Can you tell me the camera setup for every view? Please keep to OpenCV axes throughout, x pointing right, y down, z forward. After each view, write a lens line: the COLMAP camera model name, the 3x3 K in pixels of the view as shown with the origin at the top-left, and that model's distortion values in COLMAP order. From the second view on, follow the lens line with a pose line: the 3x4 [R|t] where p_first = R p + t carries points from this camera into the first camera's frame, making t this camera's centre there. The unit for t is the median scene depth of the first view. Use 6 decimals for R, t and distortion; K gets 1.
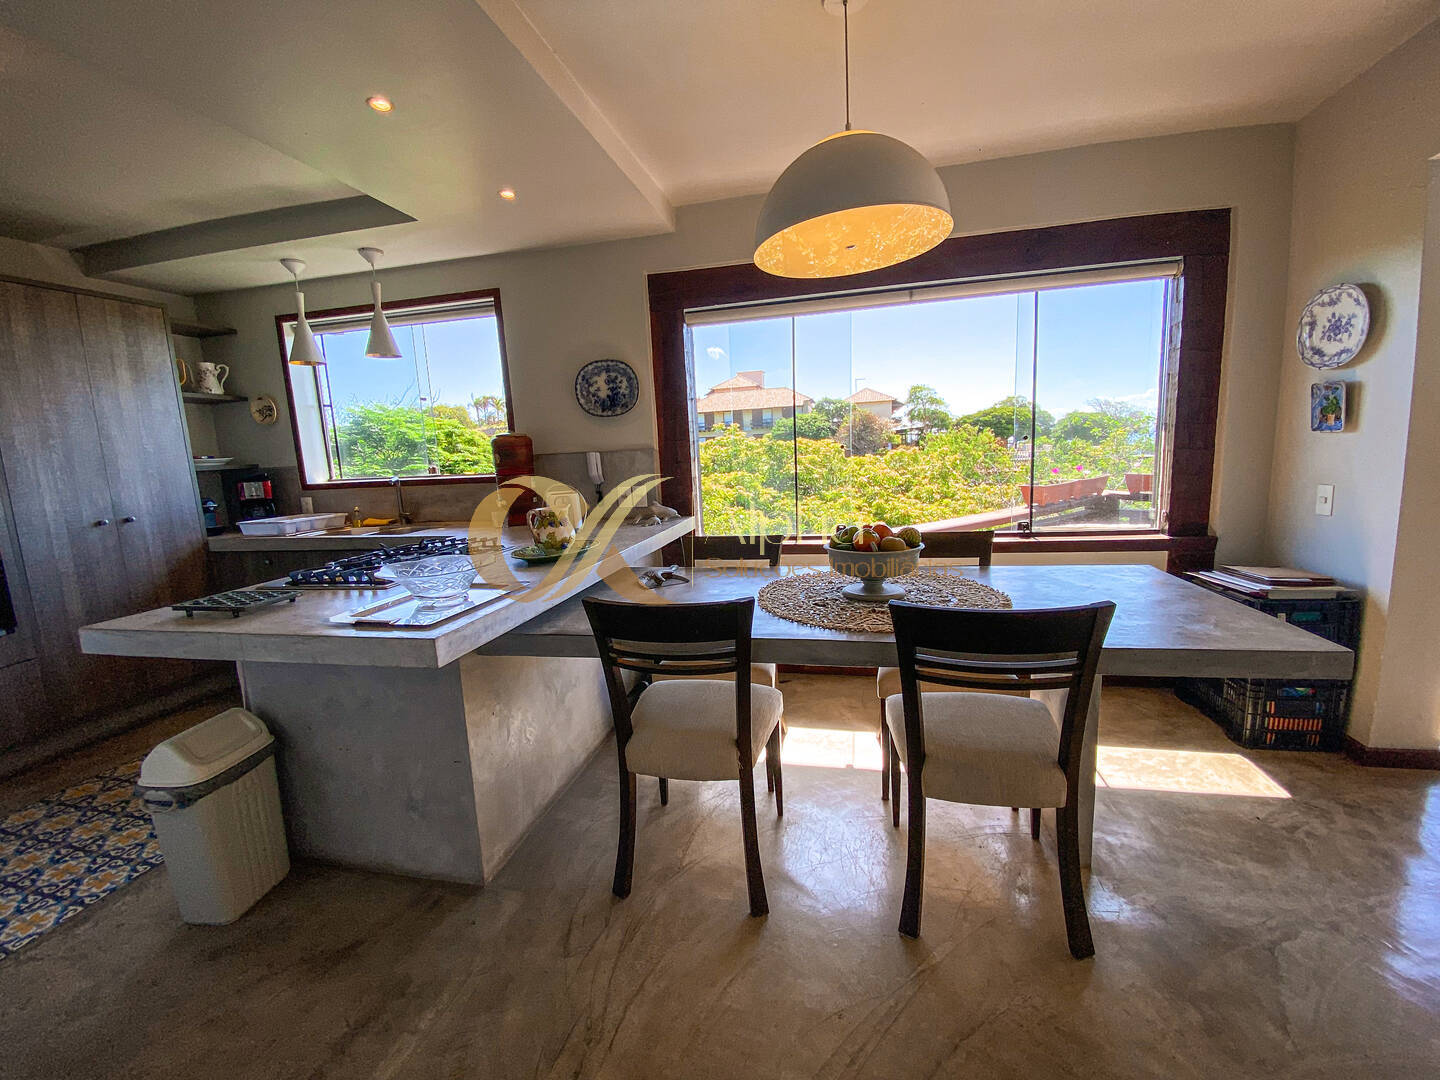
lens RADIAL K [[579.9, 0, 720.0], [0, 579.9, 540.0], [0, 0, 1]] dist [0.041918, -0.033300]
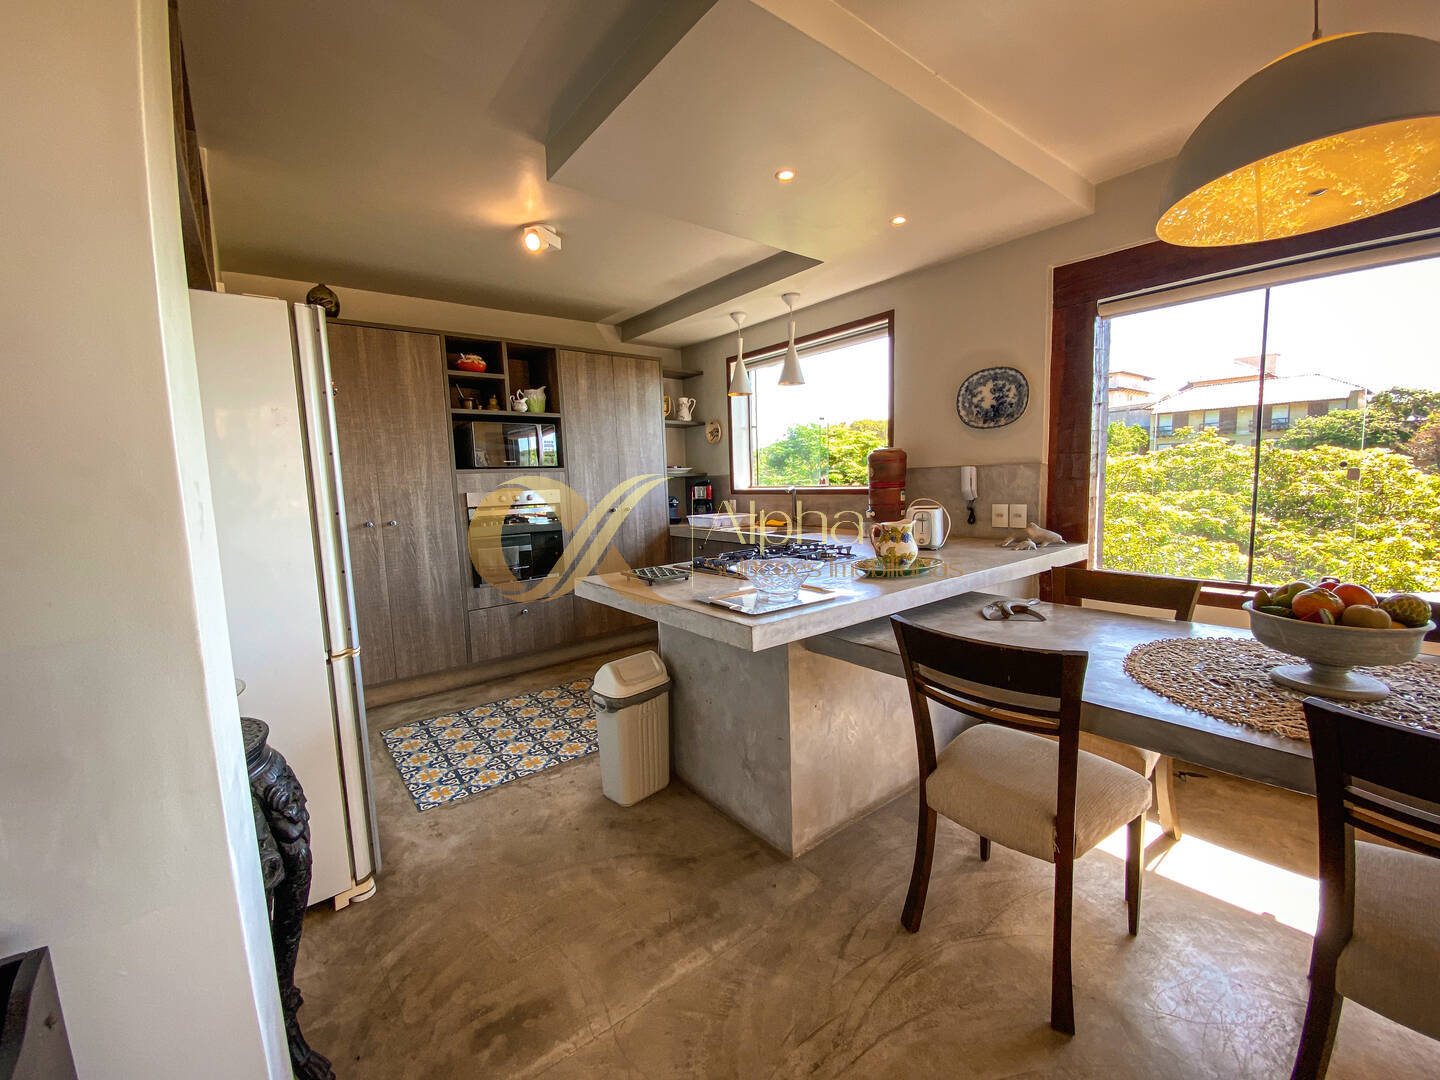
lens RADIAL K [[579.3, 0, 721.2], [0, 579.3, 538.9], [0, 0, 1]] dist [0.024569, -0.022962]
pose [[0.777716, 0.091420, -0.621932, 0.095778], [-0.101990, 0.994610, 0.018664, -0.013964], [0.620287, 0.048916, 0.782849, 0.019598]]
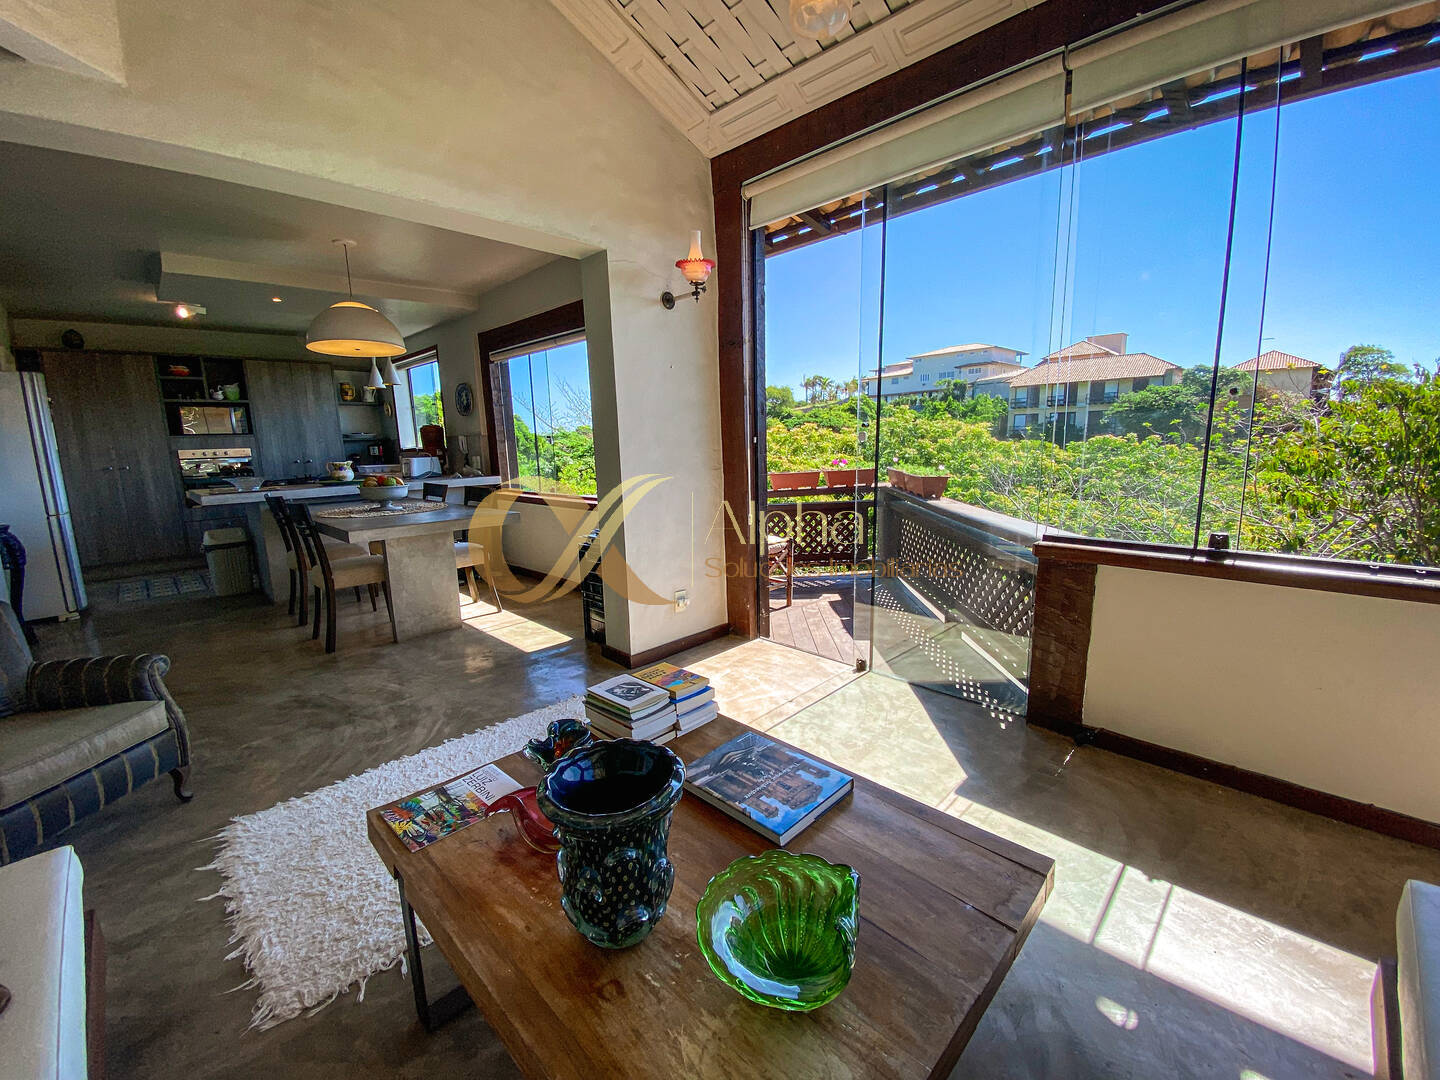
lens RADIAL K [[579.3, 0, 721.2], [0, 579.3, 538.9], [0, 0, 1]] dist [0.024569, -0.022962]
pose [[0.848069, 0.115374, -0.517174, 1.956878], [-0.095801, 0.993309, 0.064497, -0.042629], [0.521154, -0.005153, 0.853447, -0.130140]]
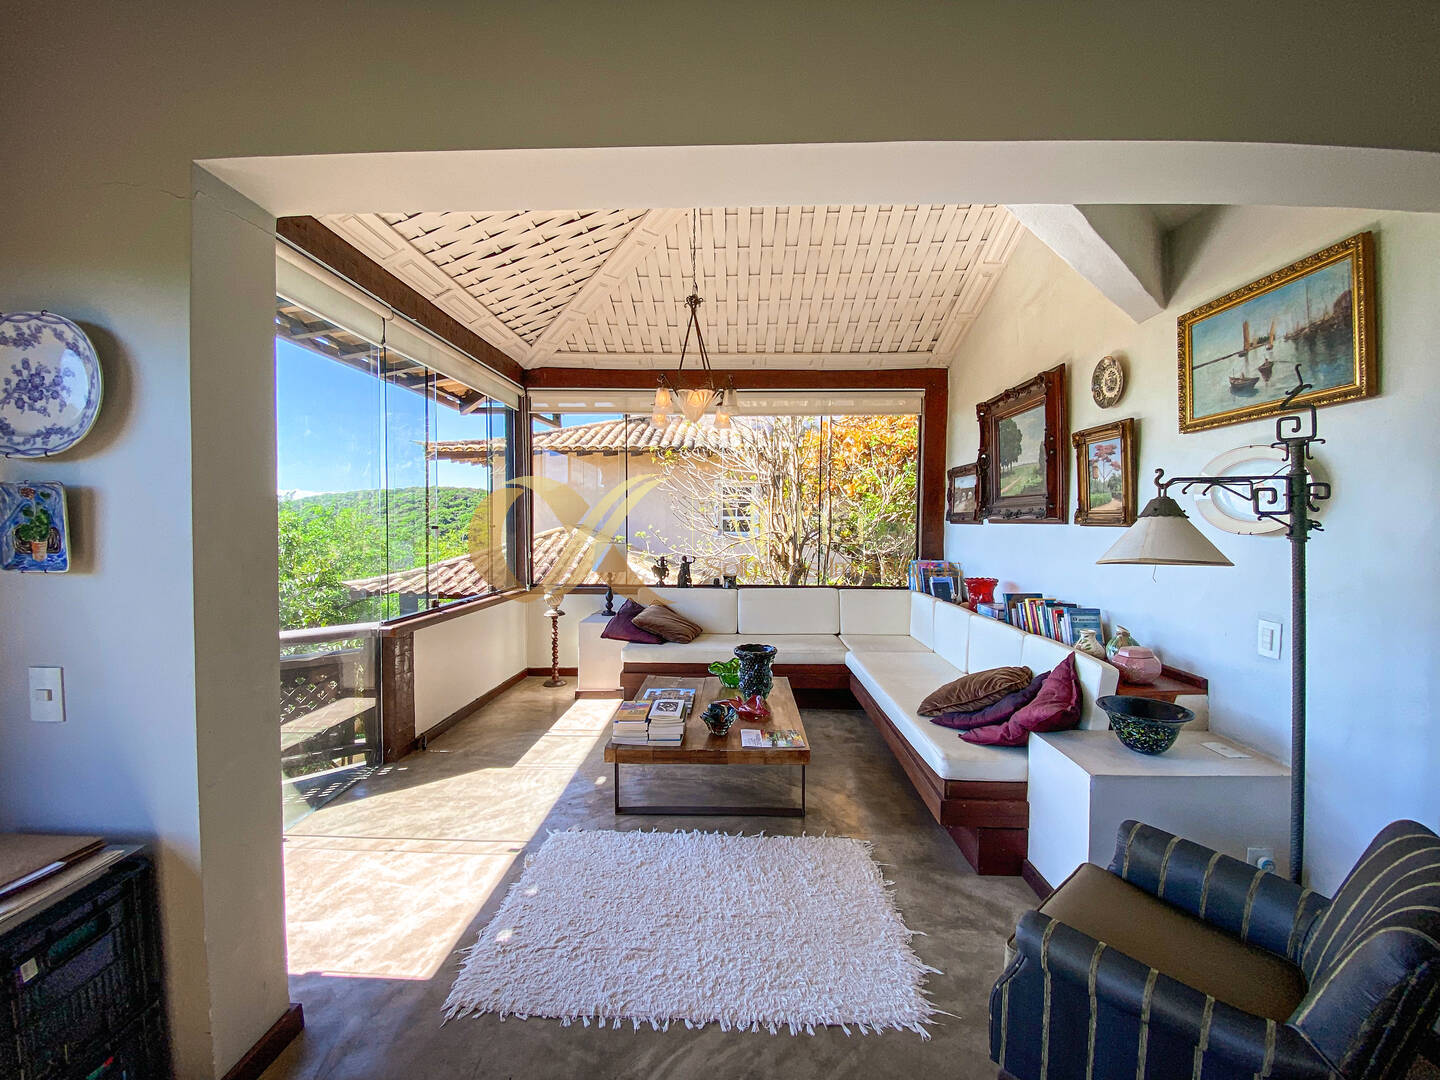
lens RADIAL K [[579.3, 0, 721.2], [0, 579.3, 538.9], [0, 0, 1]] dist [0.024569, -0.022962]
pose [[-0.183423, 0.023161, 0.982761, 0.390826], [0.154697, 0.987946, 0.005589, -0.117823], [-0.970786, 0.153055, -0.184795, 0.462777]]
